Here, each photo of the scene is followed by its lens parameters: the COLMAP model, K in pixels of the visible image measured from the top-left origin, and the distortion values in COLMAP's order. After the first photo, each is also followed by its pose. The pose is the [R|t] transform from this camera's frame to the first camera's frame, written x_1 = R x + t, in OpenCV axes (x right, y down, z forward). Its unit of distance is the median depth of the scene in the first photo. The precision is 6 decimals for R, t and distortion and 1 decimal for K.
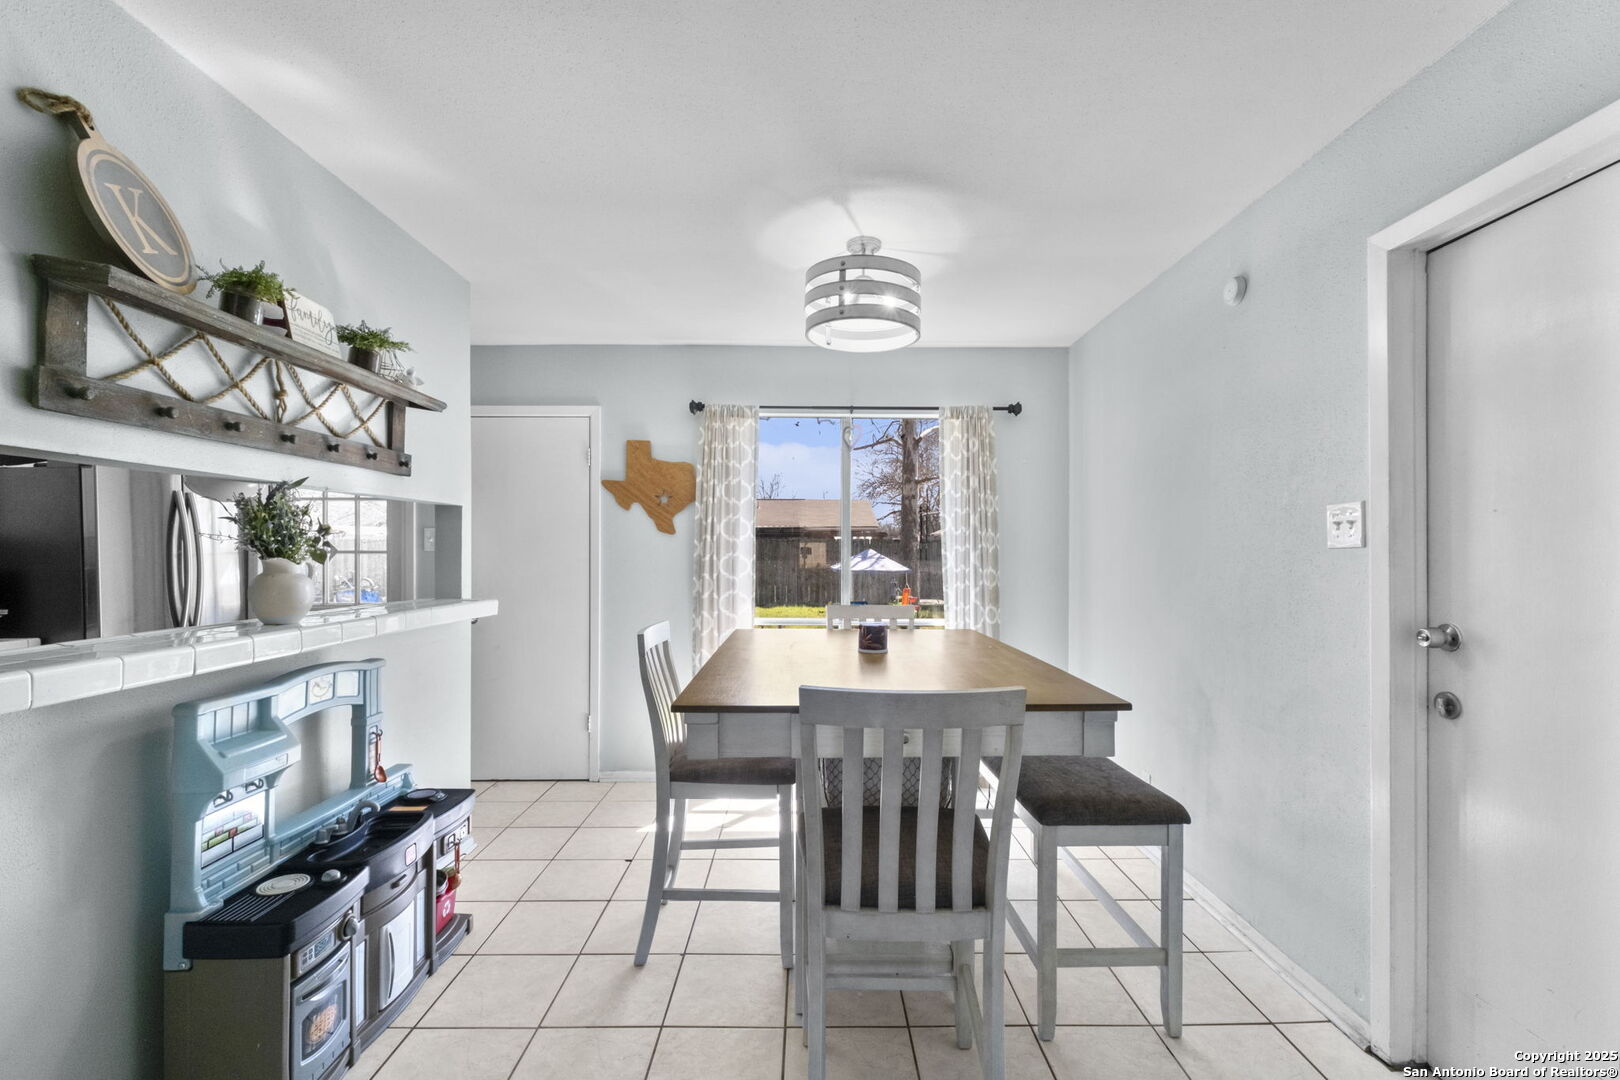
lens RADIAL K [[683.6, 0, 814.5], [0, 683.6, 549.5], [0, 0, 1]] dist [-0.006576, 0.003742]
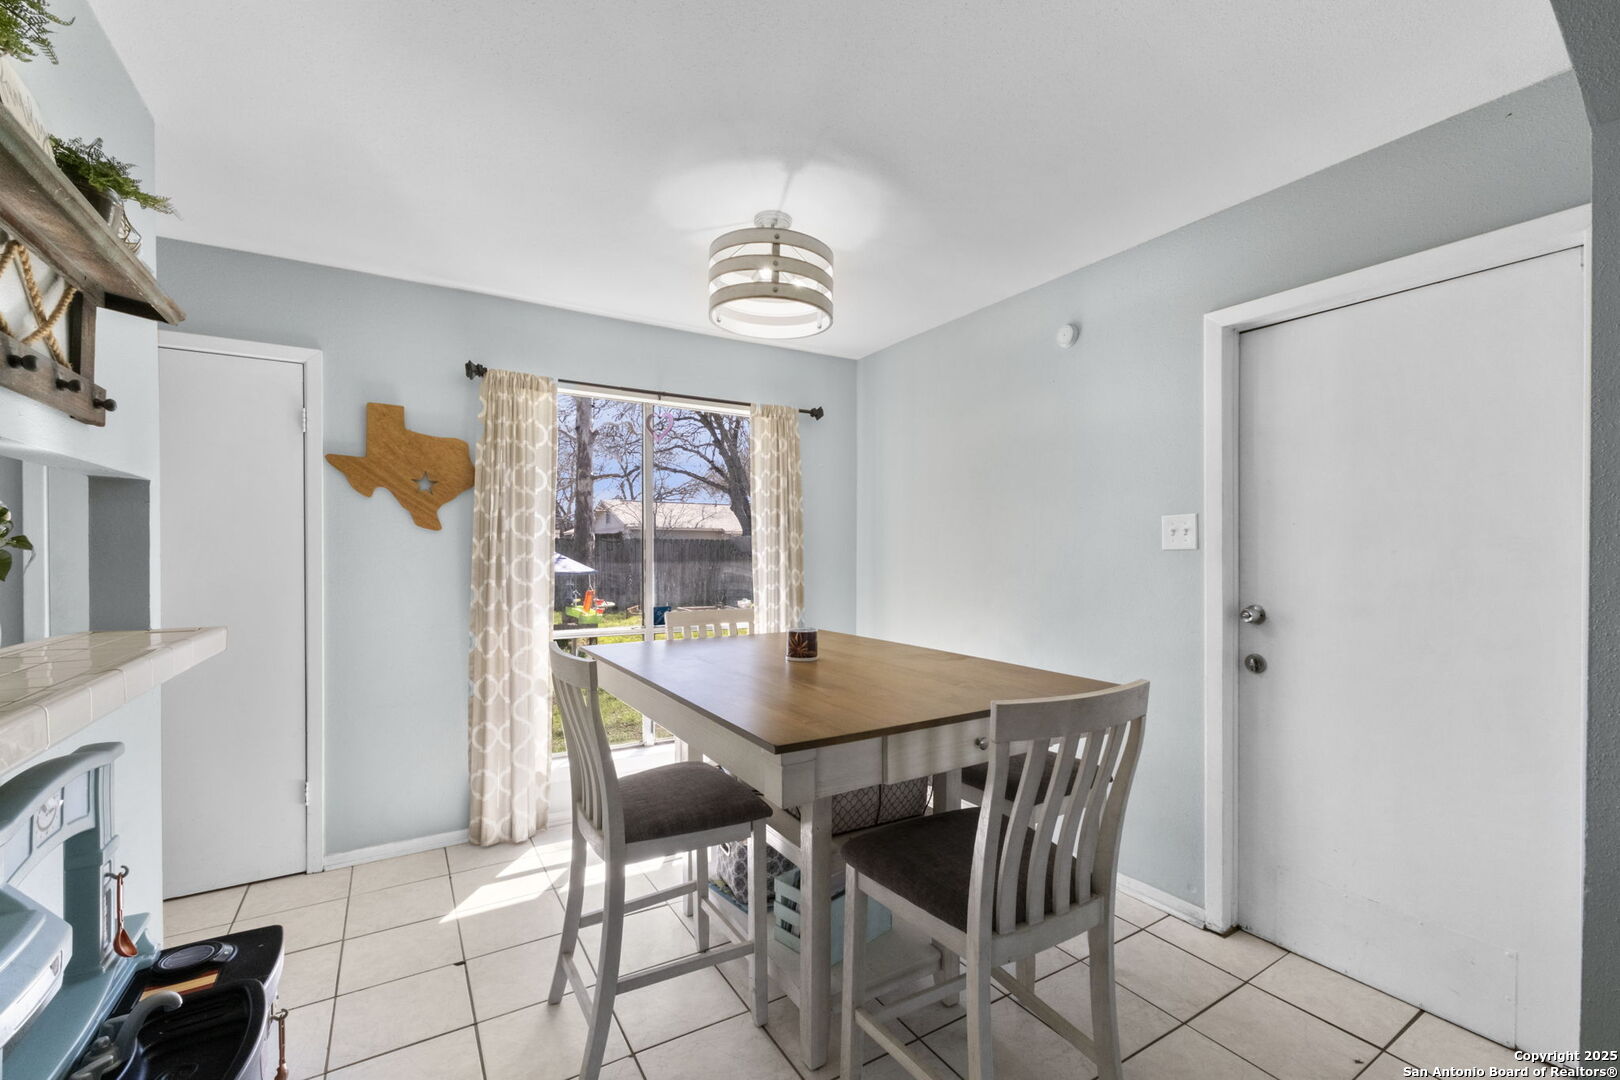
lens RADIAL K [[683.6, 0, 807.9], [0, 683.6, 555.3], [0, 0, 1]] dist [-0.006576, 0.003742]
pose [[0.859954, -0.004409, 0.510353, -0.372236], [-0.000511, 0.999955, 0.009499, -0.002567], [-0.510372, -0.008429, 0.859913, 0.184288]]
